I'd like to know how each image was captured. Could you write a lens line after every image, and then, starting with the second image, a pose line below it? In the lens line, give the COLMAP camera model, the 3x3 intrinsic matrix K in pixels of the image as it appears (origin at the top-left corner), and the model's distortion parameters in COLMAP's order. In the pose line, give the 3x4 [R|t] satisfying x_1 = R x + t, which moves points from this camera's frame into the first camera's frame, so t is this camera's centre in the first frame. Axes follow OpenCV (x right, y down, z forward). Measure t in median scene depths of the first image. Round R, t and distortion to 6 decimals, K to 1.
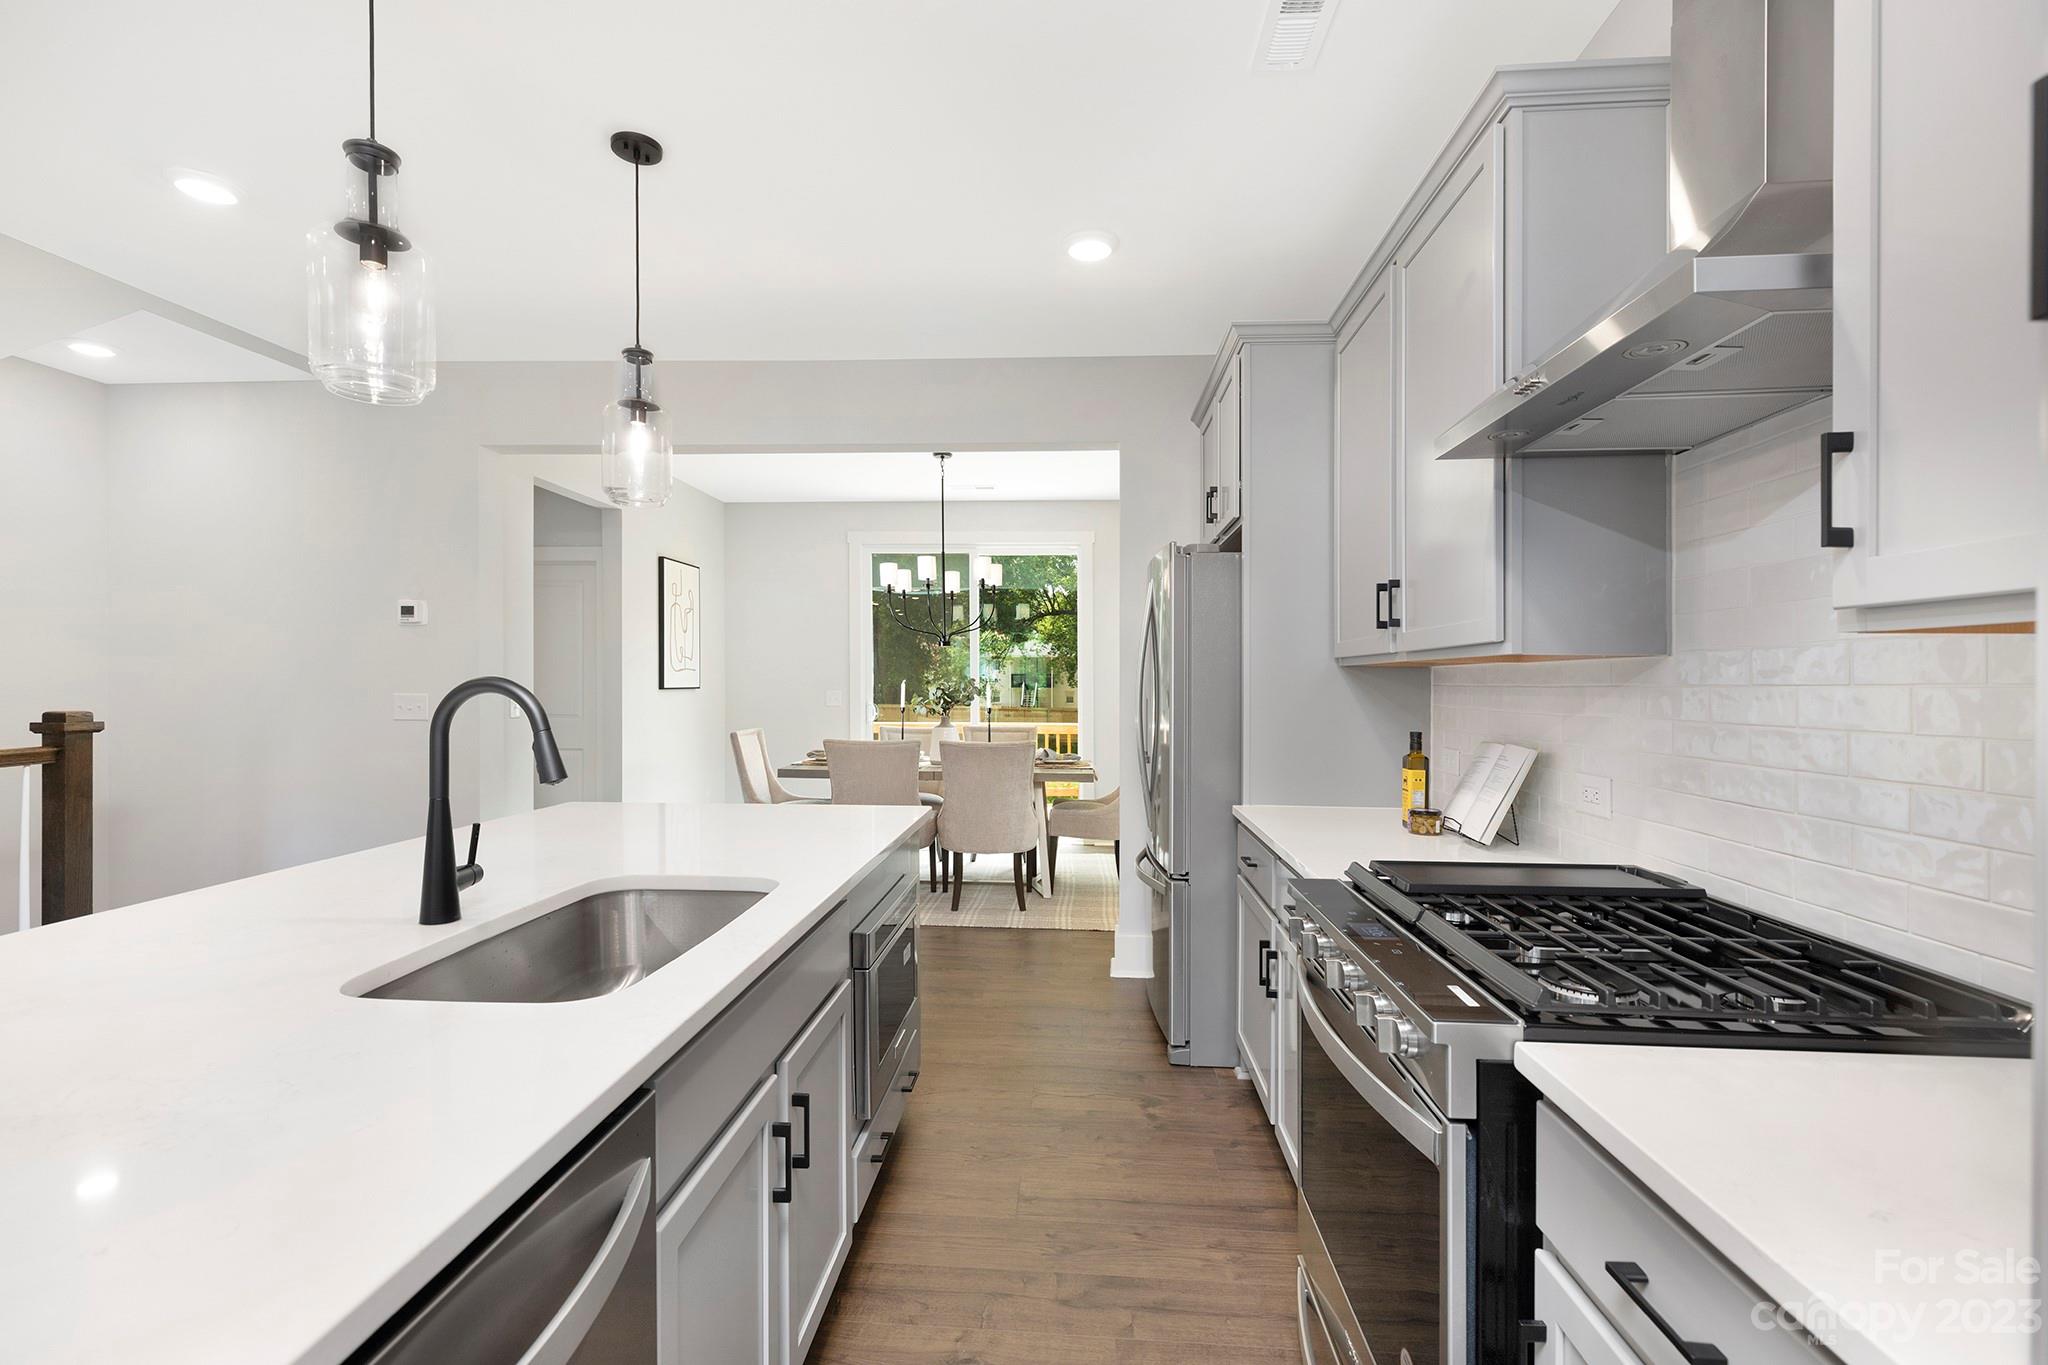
lens RADIAL K [[927.9, 0, 1039.0], [0, 927.9, 680.5], [0, 0, 1]] dist [0.003887, -0.000620]
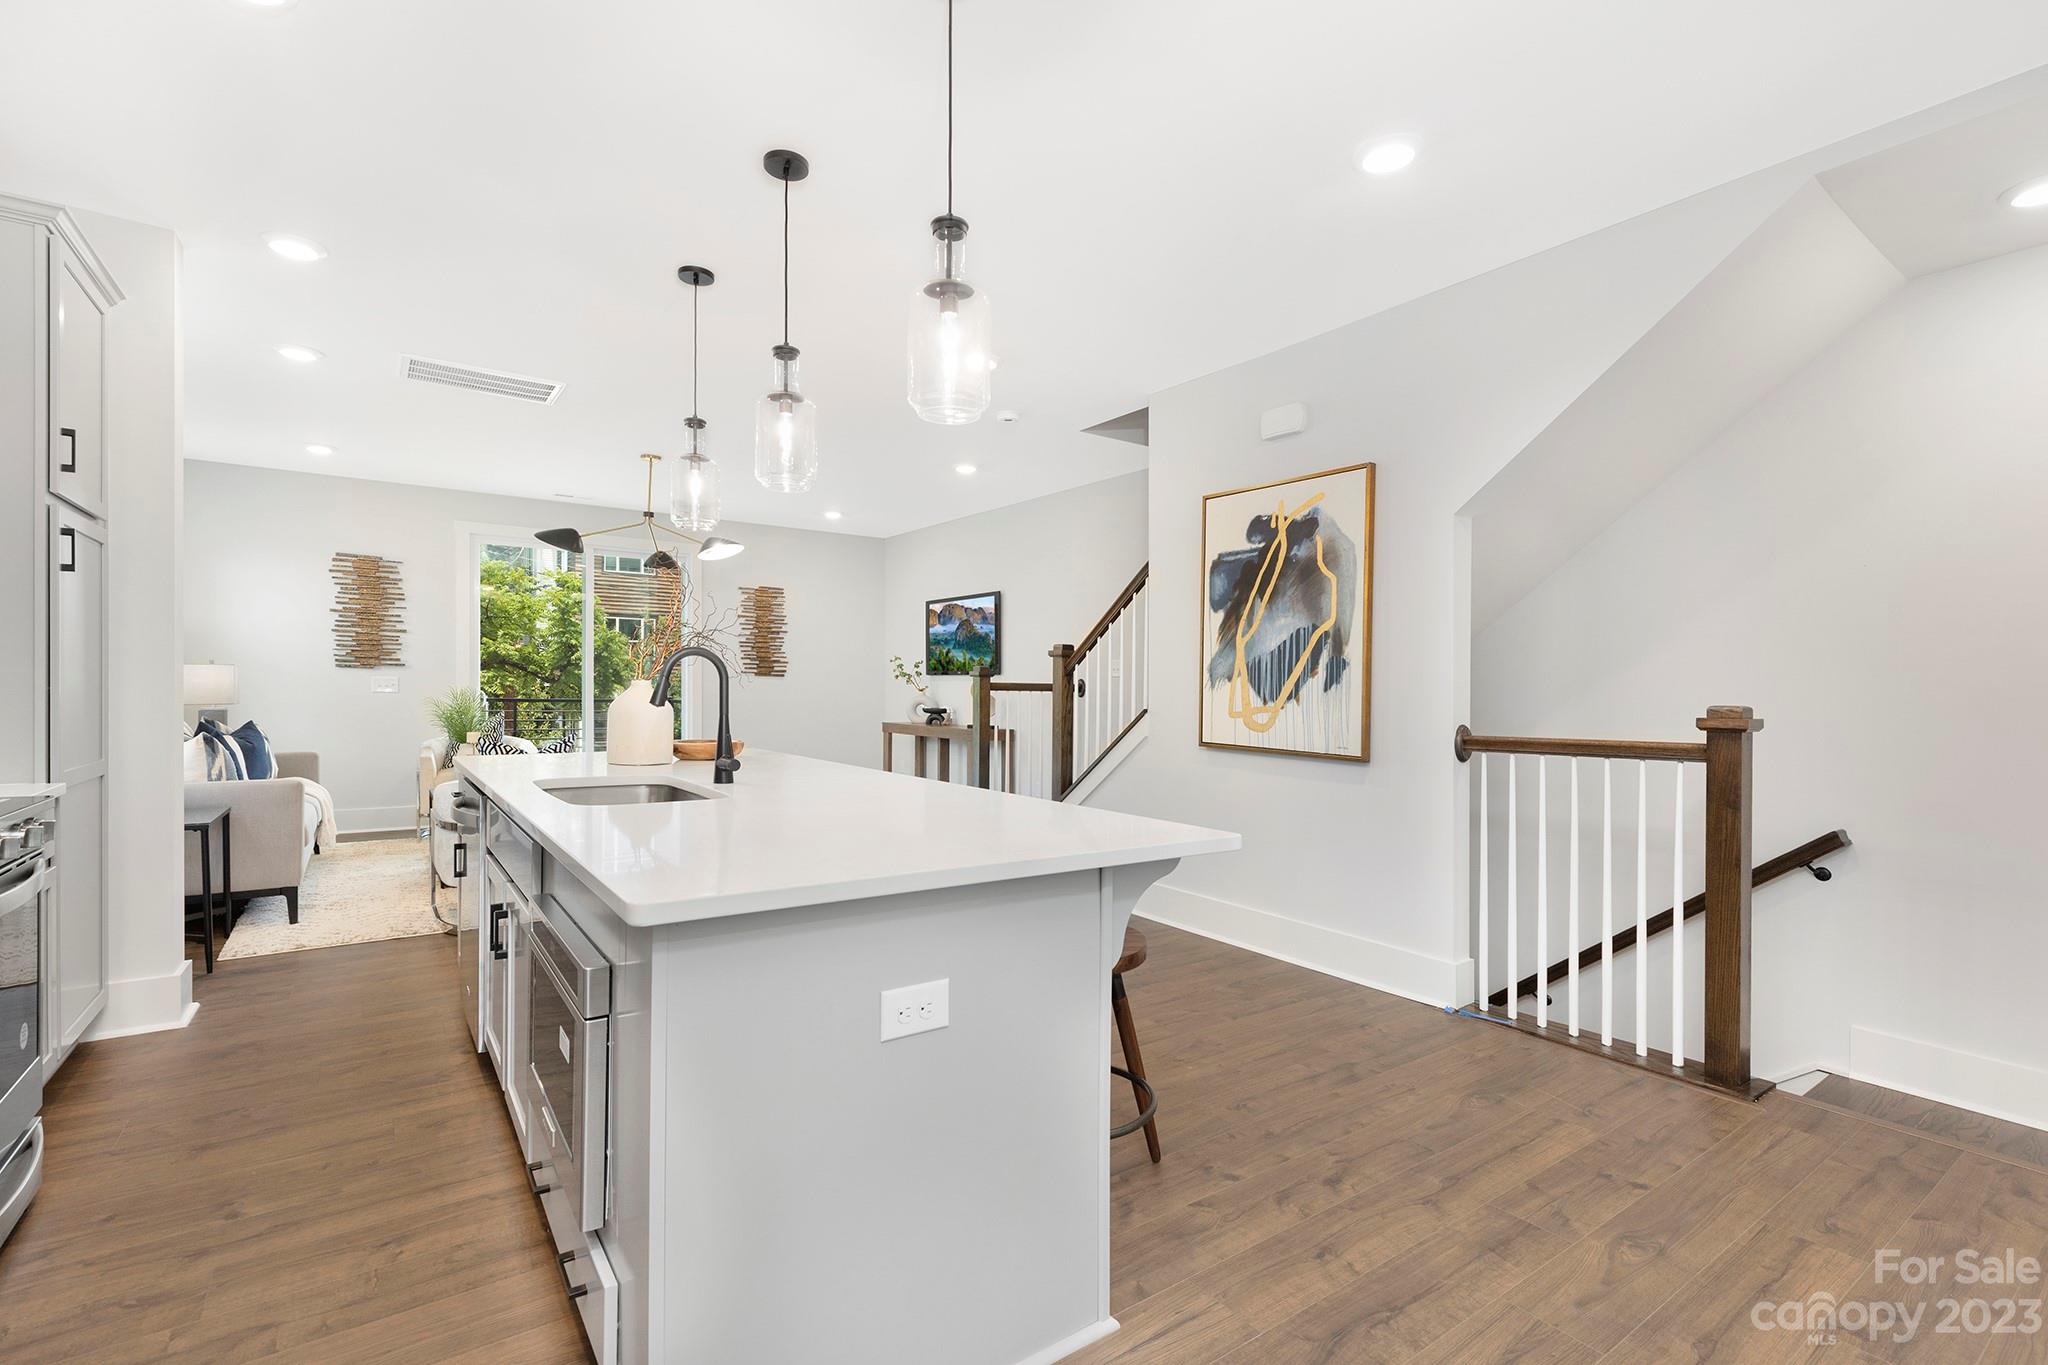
lens RADIAL K [[927.9, 0, 1023.6], [0, 927.9, 684.4], [0, 0, 1]] dist [0.003887, -0.000620]
pose [[-0.775647, -0.007467, -0.631122, 0.019629], [-0.007409, 0.999969, -0.002725, 0.020624], [0.631123, 0.002562, -0.775679, 1.226745]]
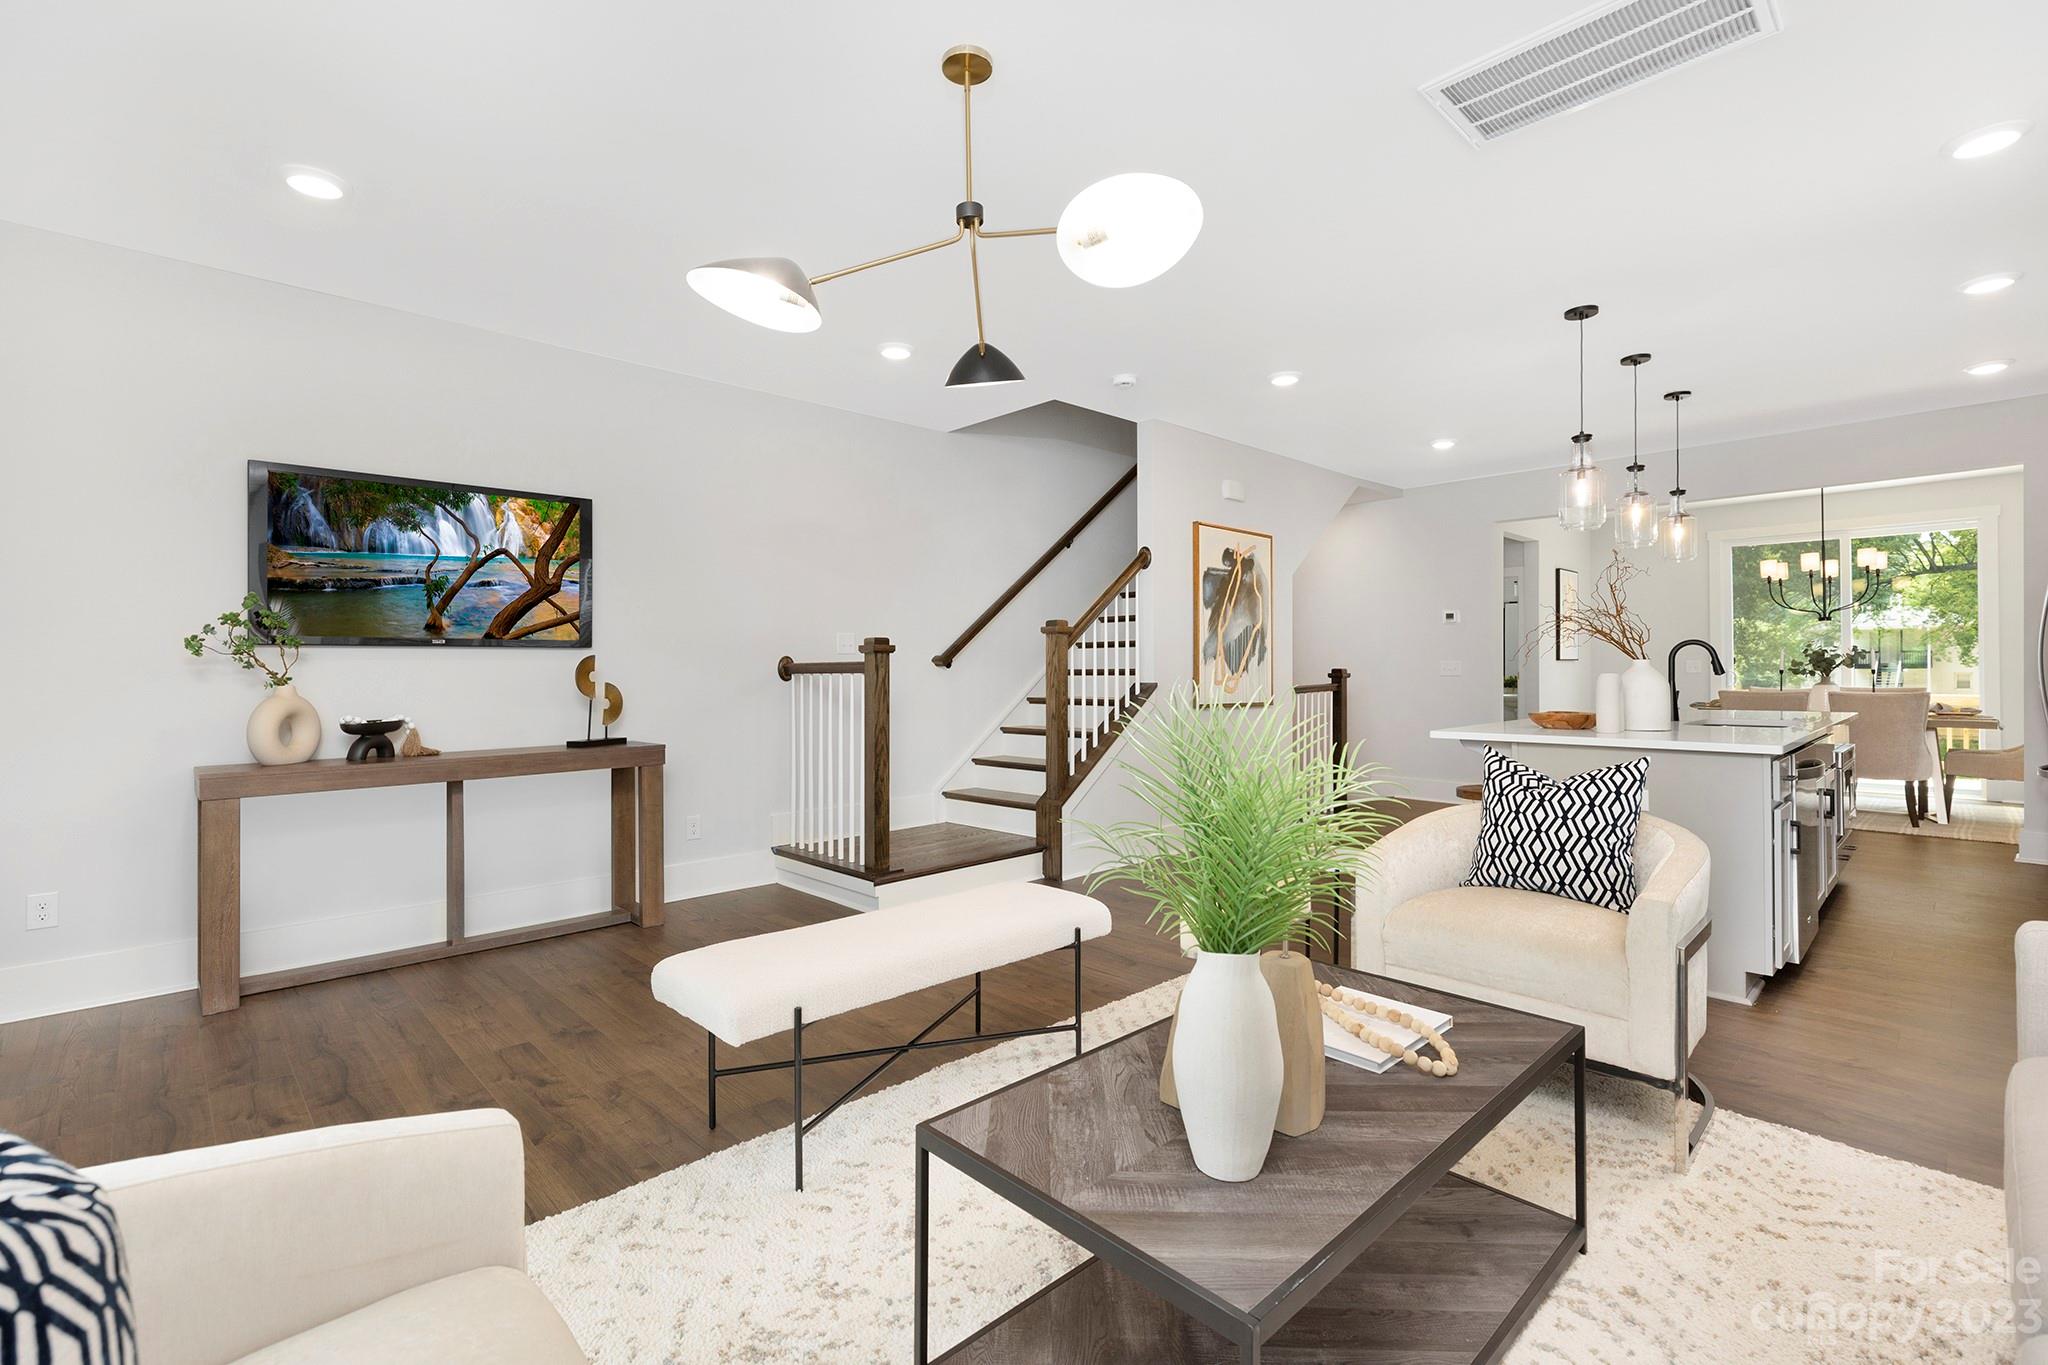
lens RADIAL K [[927.9, 0, 1005.3], [0, 927.9, 676.5], [0, 0, 1]] dist [0.003887, -0.000620]
pose [[0.720571, -0.006521, -0.693351, -0.048284], [0.013319, 0.999901, 0.004437, 0.030707], [0.693253, -0.012432, 0.720587, -1.194446]]
